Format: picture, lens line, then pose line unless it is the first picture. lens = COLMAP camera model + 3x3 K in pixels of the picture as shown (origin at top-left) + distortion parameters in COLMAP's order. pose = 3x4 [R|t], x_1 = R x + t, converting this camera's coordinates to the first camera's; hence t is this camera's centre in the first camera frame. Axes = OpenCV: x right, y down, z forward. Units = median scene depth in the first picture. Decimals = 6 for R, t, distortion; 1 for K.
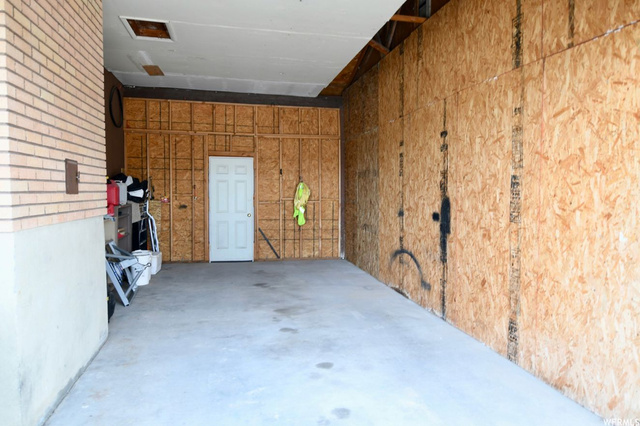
lens RADIAL K [[437.5, 0, 320.1], [0, 437.5, 213.0], [0, 0, 1]] dist [0.002149, 0.000083]
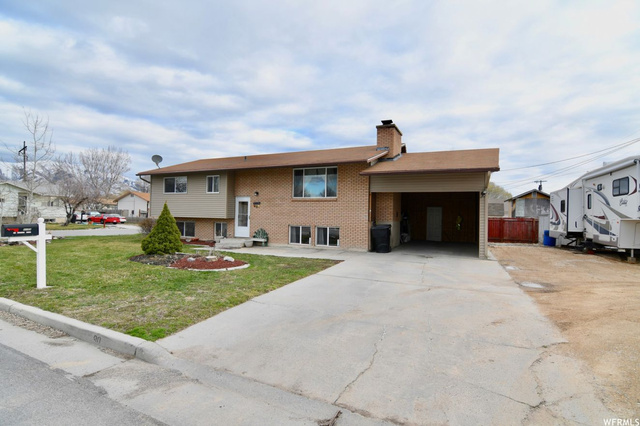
lens RADIAL K [[302.7, 0, 318.3], [0, 302.7, 213.8], [0, 0, 1]] dist [-0.003320, -0.000084]
pose [[0.794977, 0.013454, -0.606490, 0.440095], [-0.054988, 0.997237, -0.049956, 0.072086], [0.604142, 0.073063, 0.793520, -1.184899]]
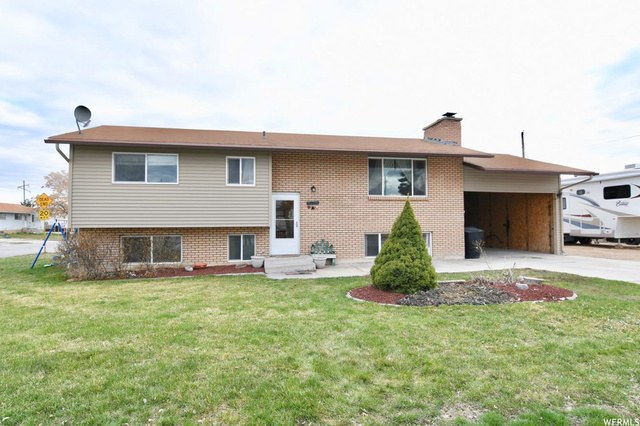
lens RADIAL K [[351.4, 0, 320.6], [0, 351.4, 213.2], [0, 0, 1]] dist [-0.003814, -0.000639]
pose [[0.999641, -0.005226, -0.026268, -0.810304], [0.003012, 0.996491, -0.083641, 0.098627], [0.026613, 0.083532, 0.996150, -1.383642]]
